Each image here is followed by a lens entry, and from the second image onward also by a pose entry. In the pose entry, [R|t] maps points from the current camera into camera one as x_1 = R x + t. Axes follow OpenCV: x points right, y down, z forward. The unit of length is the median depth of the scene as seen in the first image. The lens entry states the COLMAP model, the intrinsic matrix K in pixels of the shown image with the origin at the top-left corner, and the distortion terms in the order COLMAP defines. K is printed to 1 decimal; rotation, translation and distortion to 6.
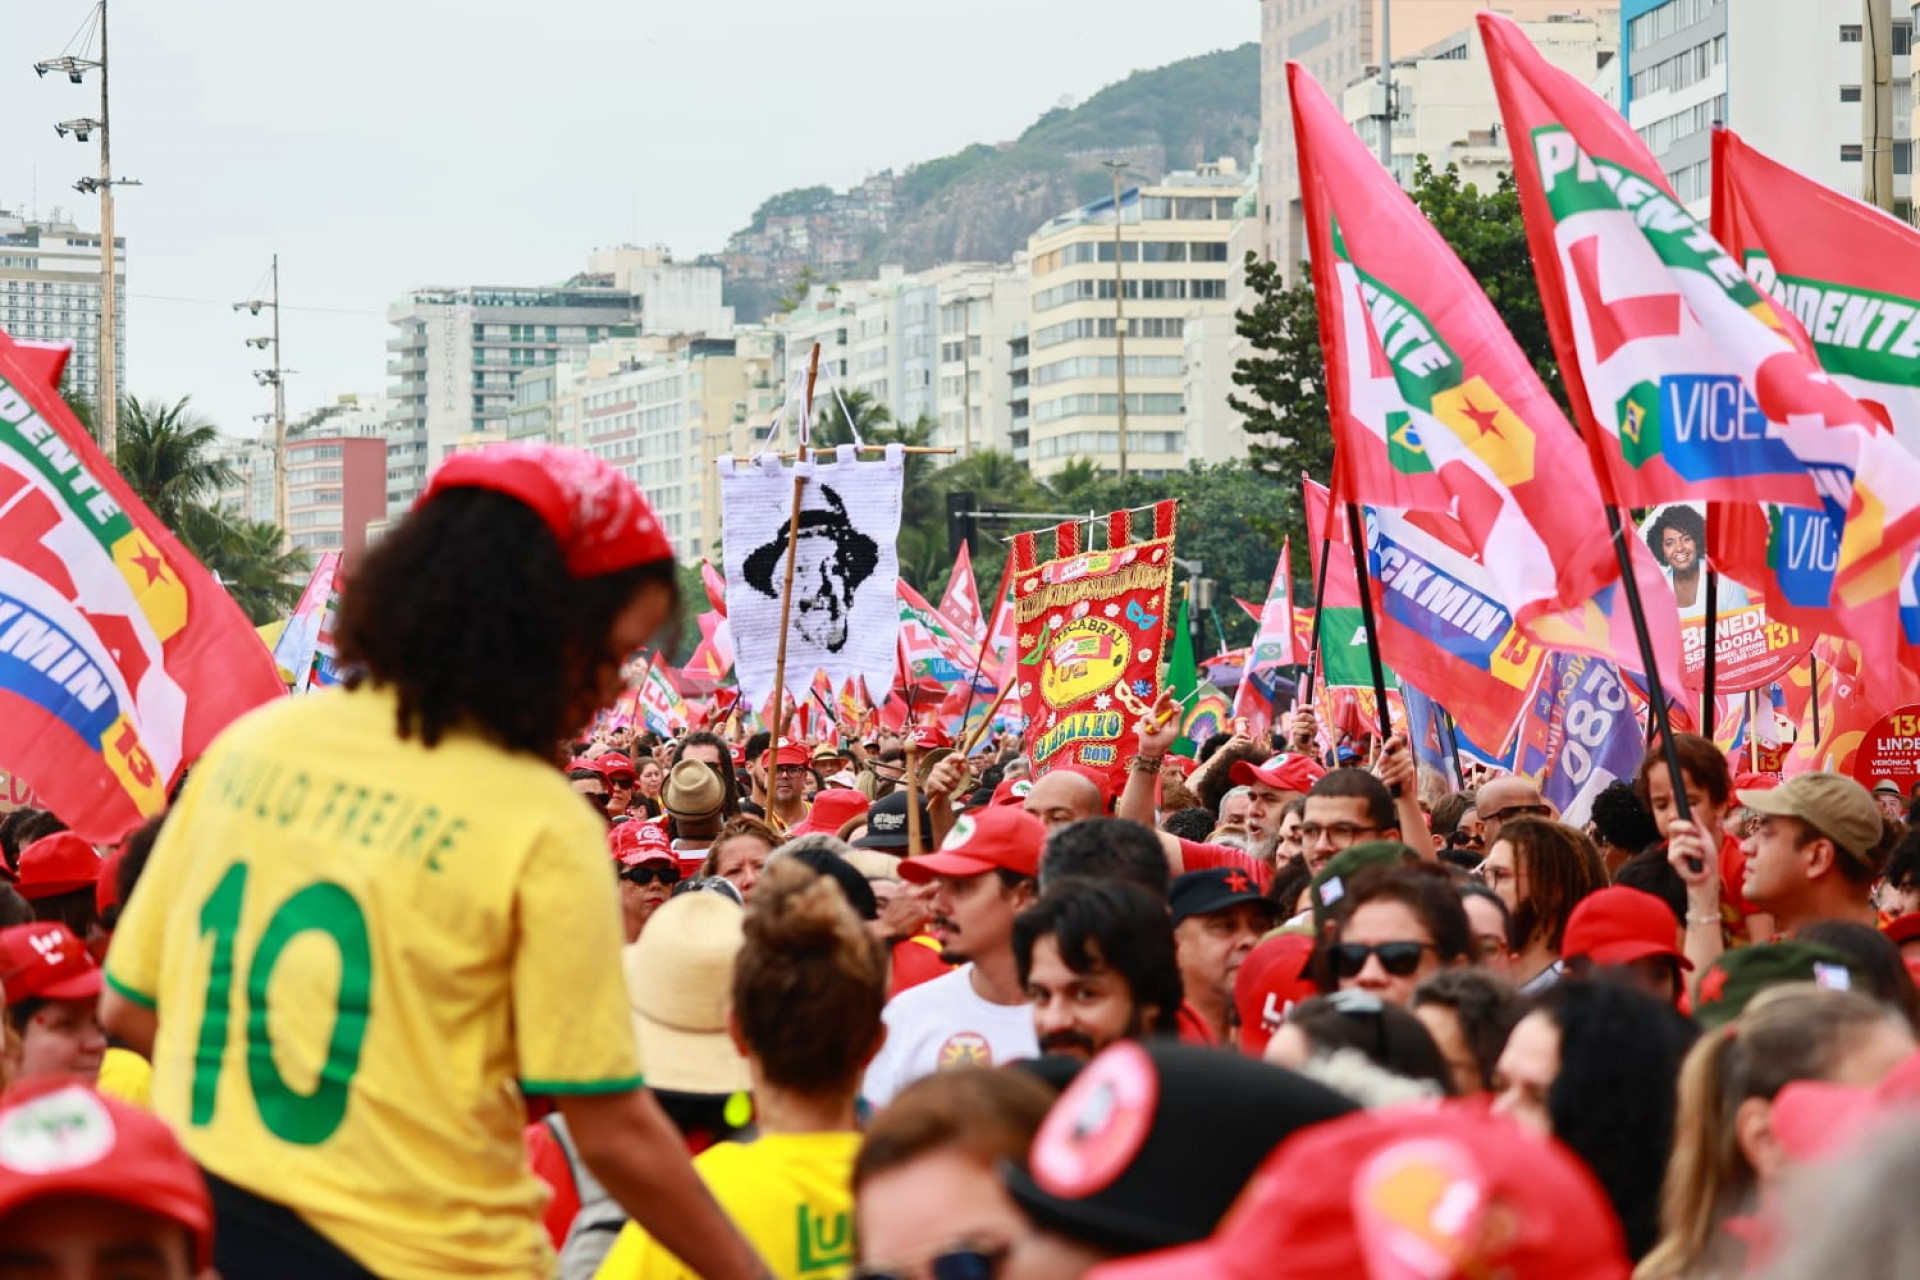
lens RADIAL K [[6143.2, 0, 960.0], [0, 6143.2, 640.0], [0, 0, 1]] dist [0.068525, 2.710410]
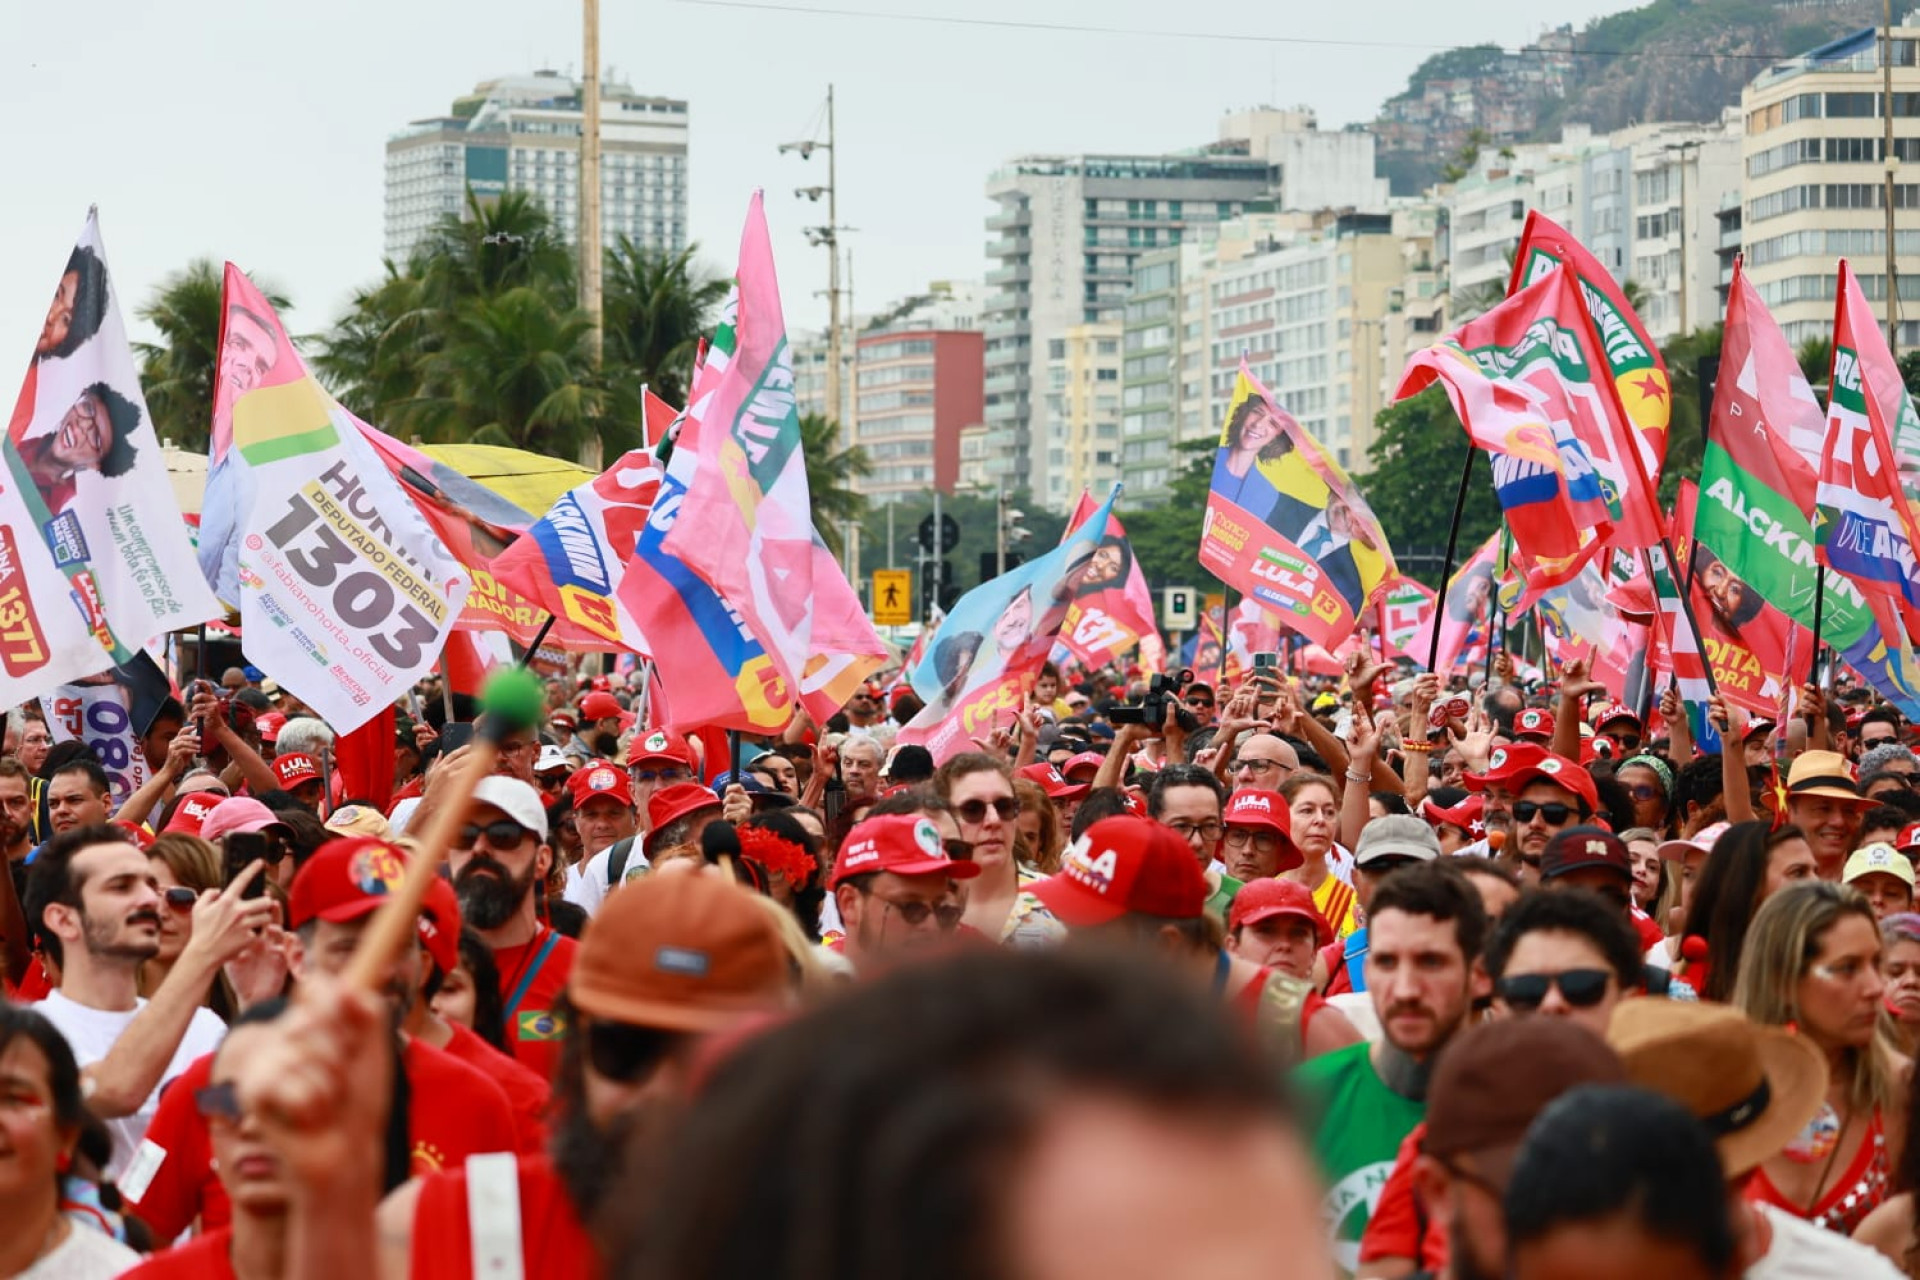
lens RADIAL K [[4364.1, 0, 960.0], [0, 4364.1, 640.0], [0, 0, 1]] dist [-0.128227, -0.295323]
pose [[0.992362, 0.006983, -0.123161, -0.021110], [-0.005761, 0.999931, 0.010271, 0.004168], [0.123224, -0.009483, 0.992334, 0.393313]]
